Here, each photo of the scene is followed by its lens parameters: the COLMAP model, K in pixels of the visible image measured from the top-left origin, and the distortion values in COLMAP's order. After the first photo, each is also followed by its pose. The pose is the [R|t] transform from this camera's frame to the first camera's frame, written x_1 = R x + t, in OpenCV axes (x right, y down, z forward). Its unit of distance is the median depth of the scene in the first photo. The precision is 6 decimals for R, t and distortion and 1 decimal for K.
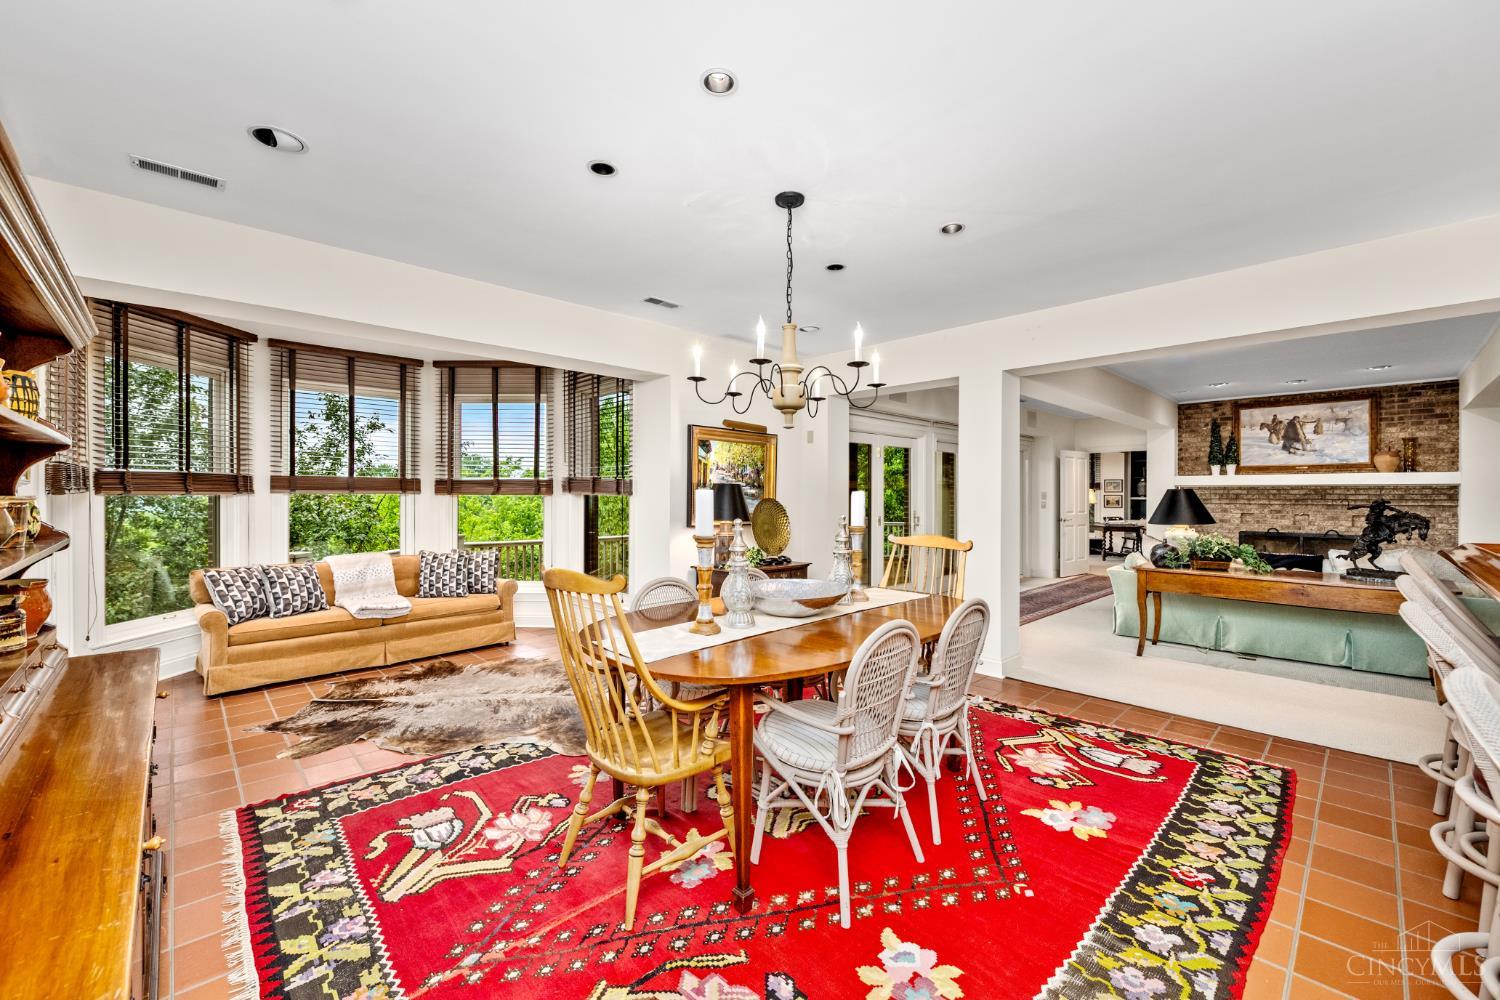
lens RADIAL K [[607.7, 0, 750.0], [0, 607.7, 500.0], [0, 0, 1]] dist [-0.007329, -0.000277]
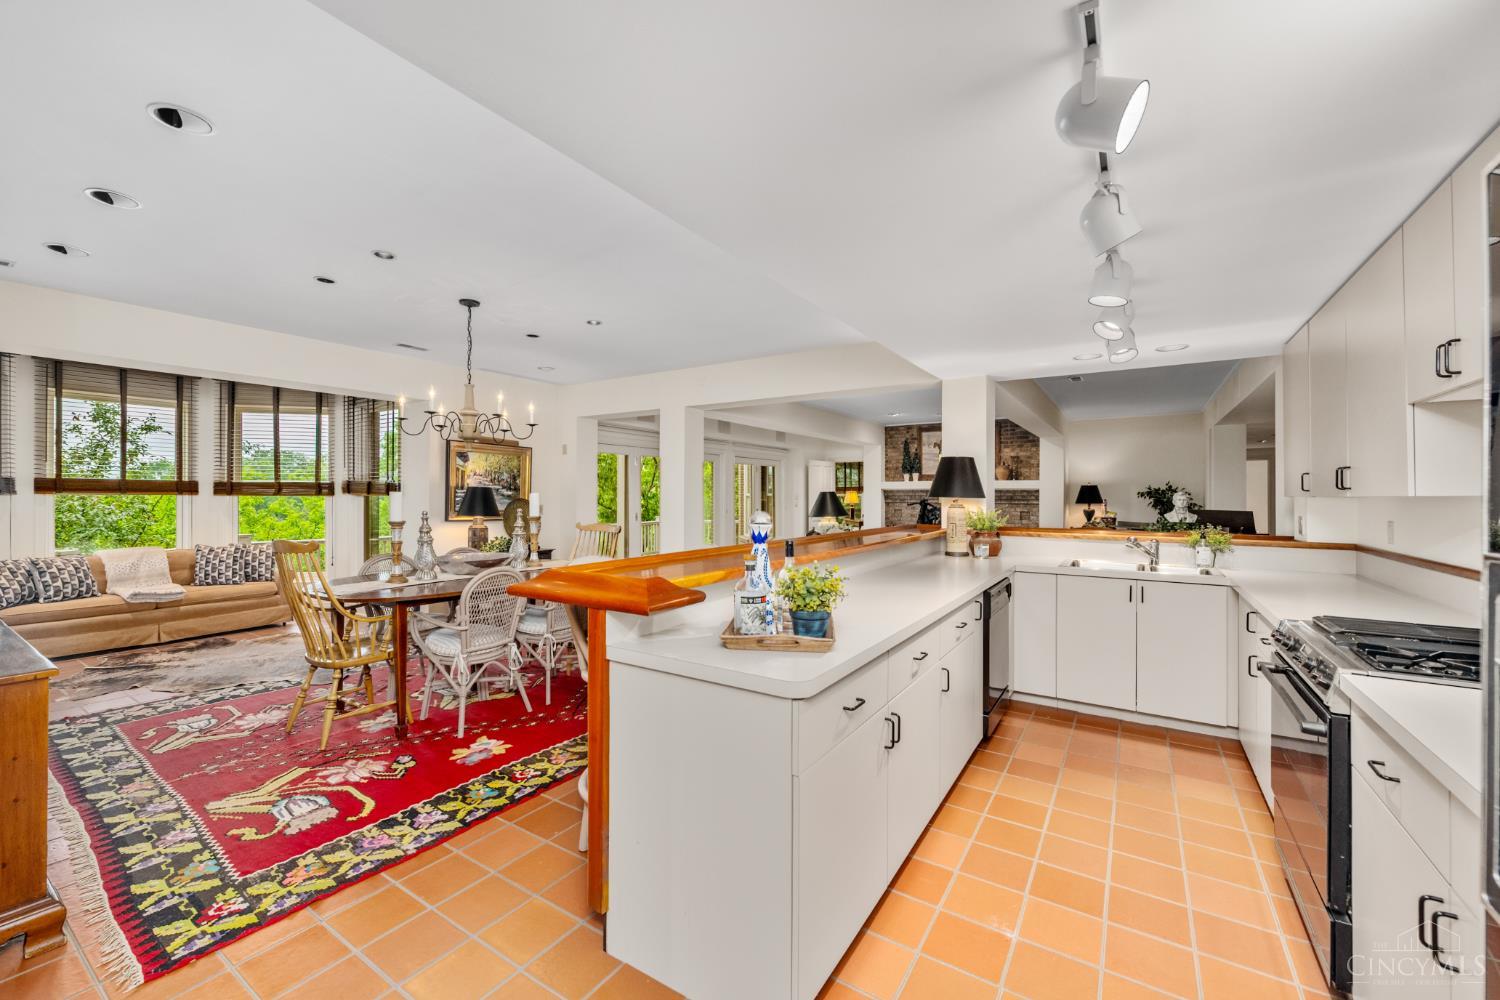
lens RADIAL K [[607.7, 0, 750.0], [0, 607.7, 500.0], [0, 0, 1]] dist [-0.007329, -0.000277]
pose [[0.974341, -0.001086, 0.225075, 0.220971], [0.001722, 0.999995, -0.002629, 0.004478], [-0.225071, 0.002949, 0.974338, -0.349108]]
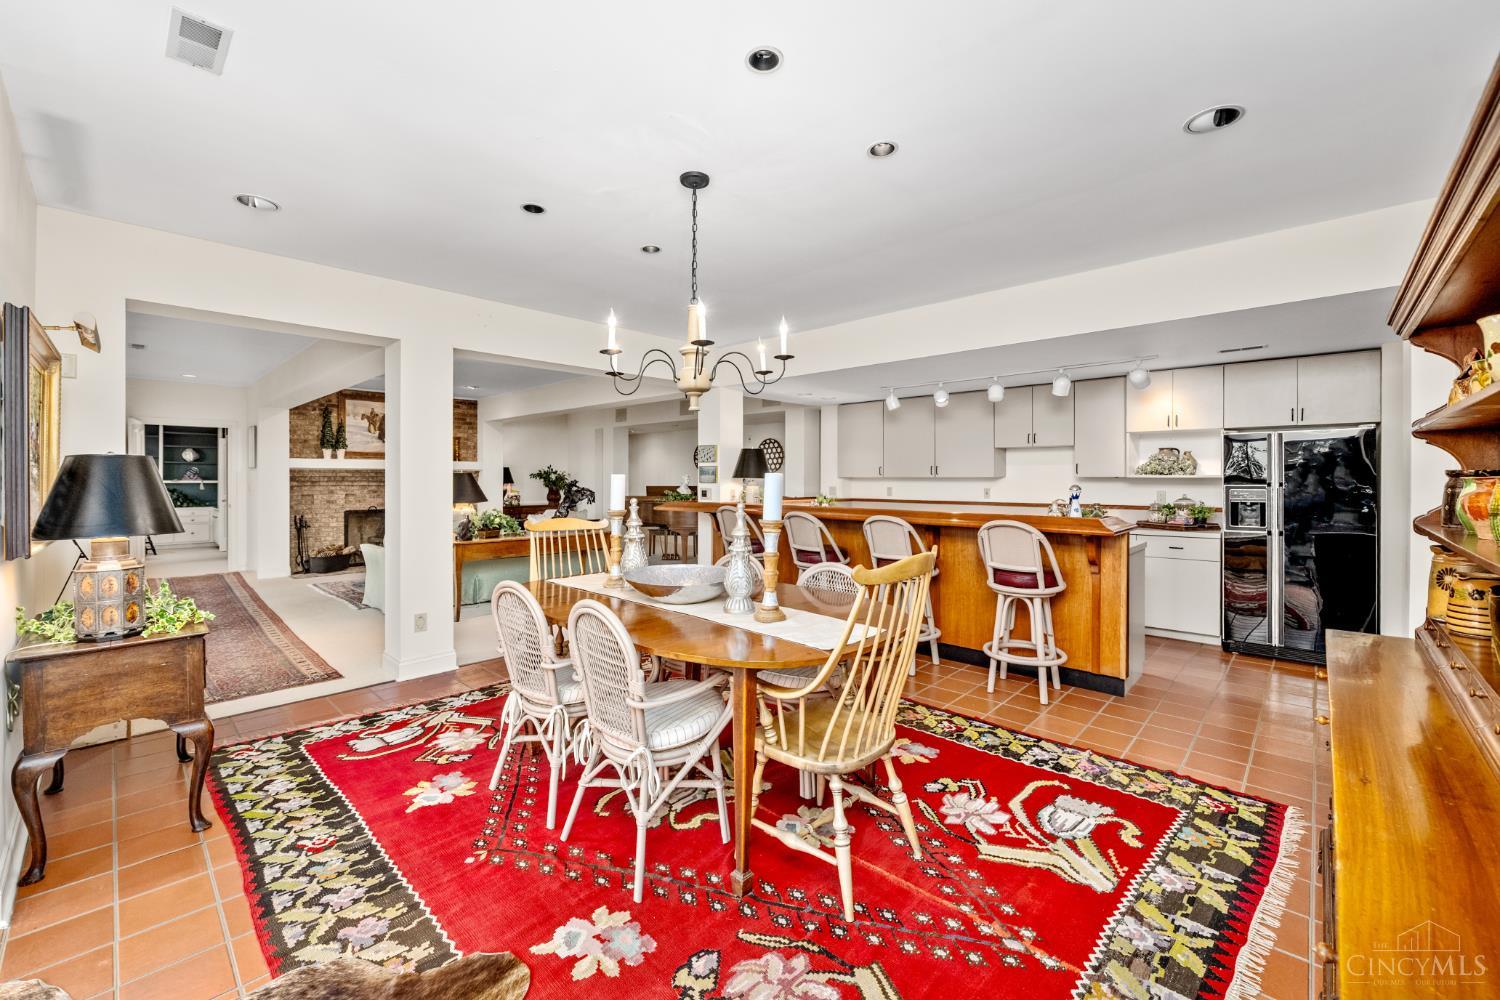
lens RADIAL K [[599.8, 0, 754.9], [0, 599.8, 490.4], [0, 0, 1]] dist [-0.008476, -0.000162]
pose [[-0.053653, -0.022891, 0.998297, -0.487439], [0.009014, 0.999685, 0.023408, -0.005760], [-0.998519, 0.010254, -0.053429, 0.510561]]
